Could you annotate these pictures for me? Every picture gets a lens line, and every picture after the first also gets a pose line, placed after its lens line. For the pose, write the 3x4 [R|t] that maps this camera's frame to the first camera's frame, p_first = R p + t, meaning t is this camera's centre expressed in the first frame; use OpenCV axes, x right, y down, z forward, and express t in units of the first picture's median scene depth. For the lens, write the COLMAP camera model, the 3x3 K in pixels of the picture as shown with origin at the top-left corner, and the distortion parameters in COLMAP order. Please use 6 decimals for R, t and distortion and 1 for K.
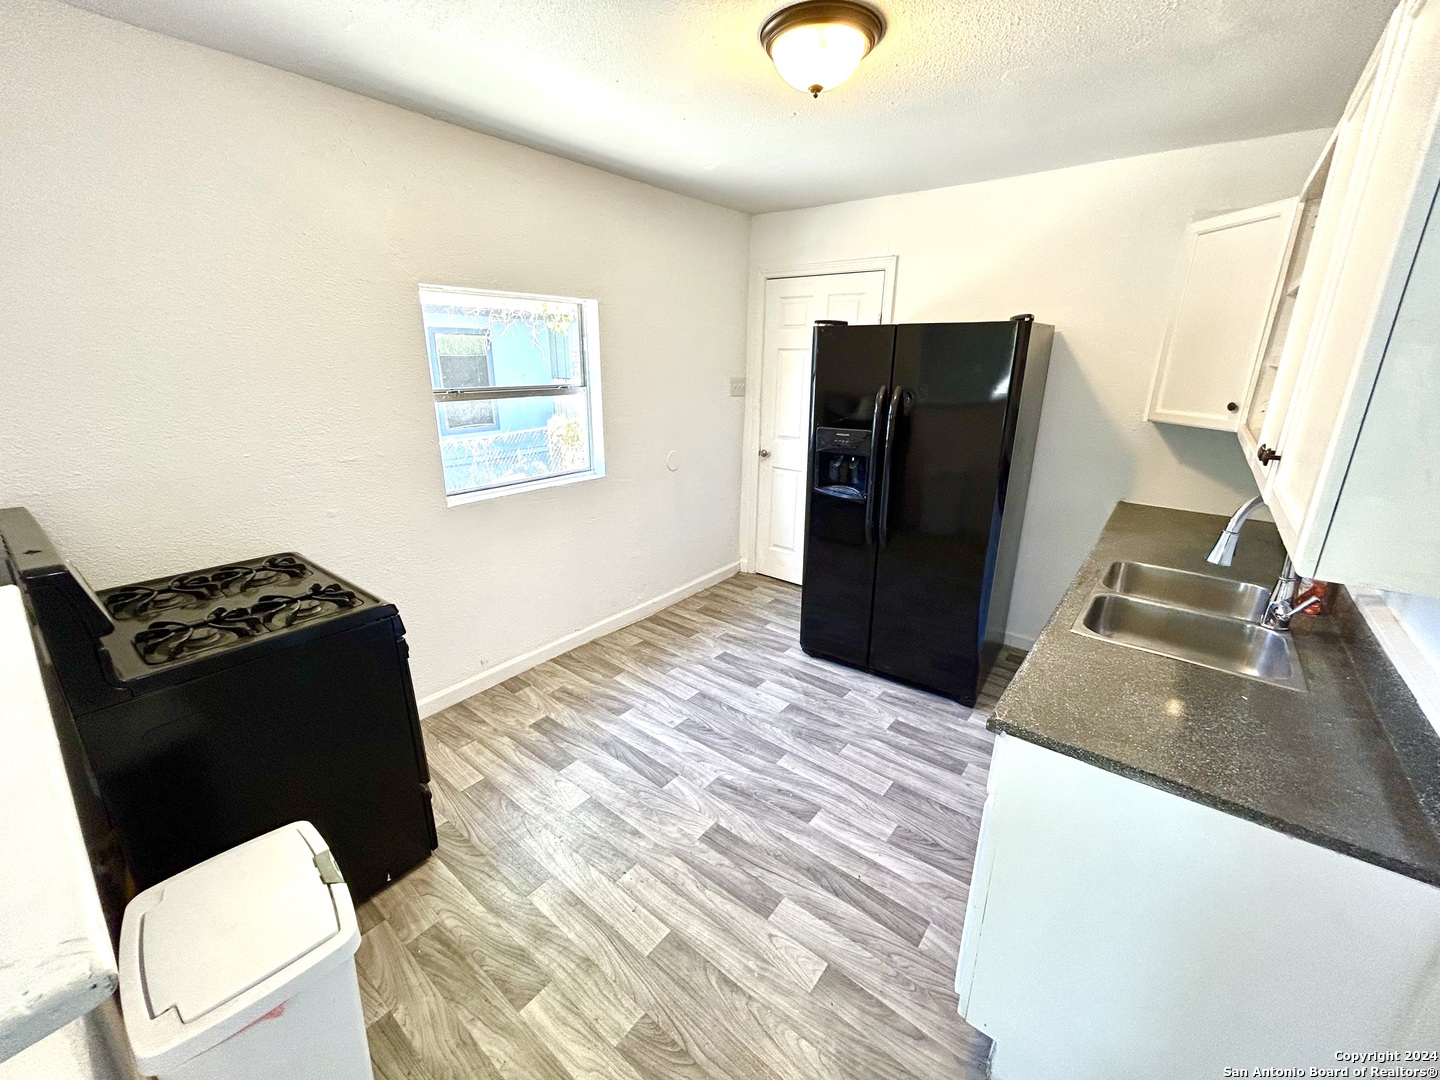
lens RADIAL K [[579.7, 0, 720.3], [0, 579.7, 535.9], [0, 0, 1]] dist [0.000933, 0.000327]
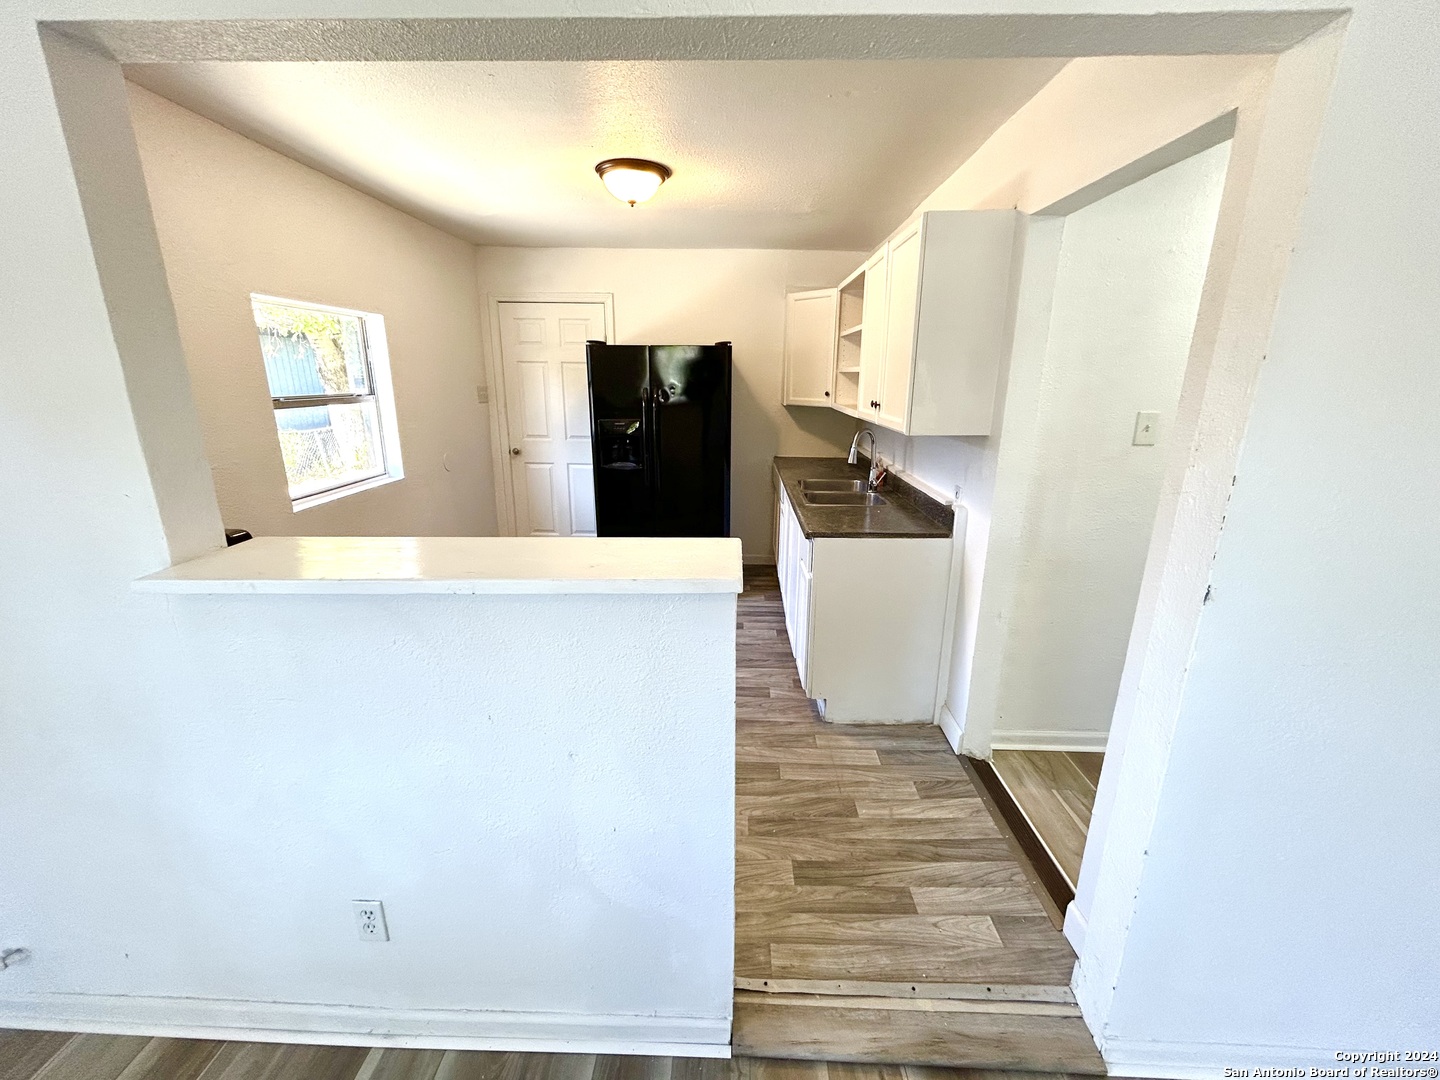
lens RADIAL K [[579.7, 0, 714.1], [0, 579.7, 536.4], [0, 0, 1]] dist [0.000933, 0.000327]
pose [[0.799417, -0.164412, 0.577842, -0.531010], [0.176784, 0.983617, 0.035293, 0.094049], [-0.574178, 0.073939, 0.815385, -0.274623]]
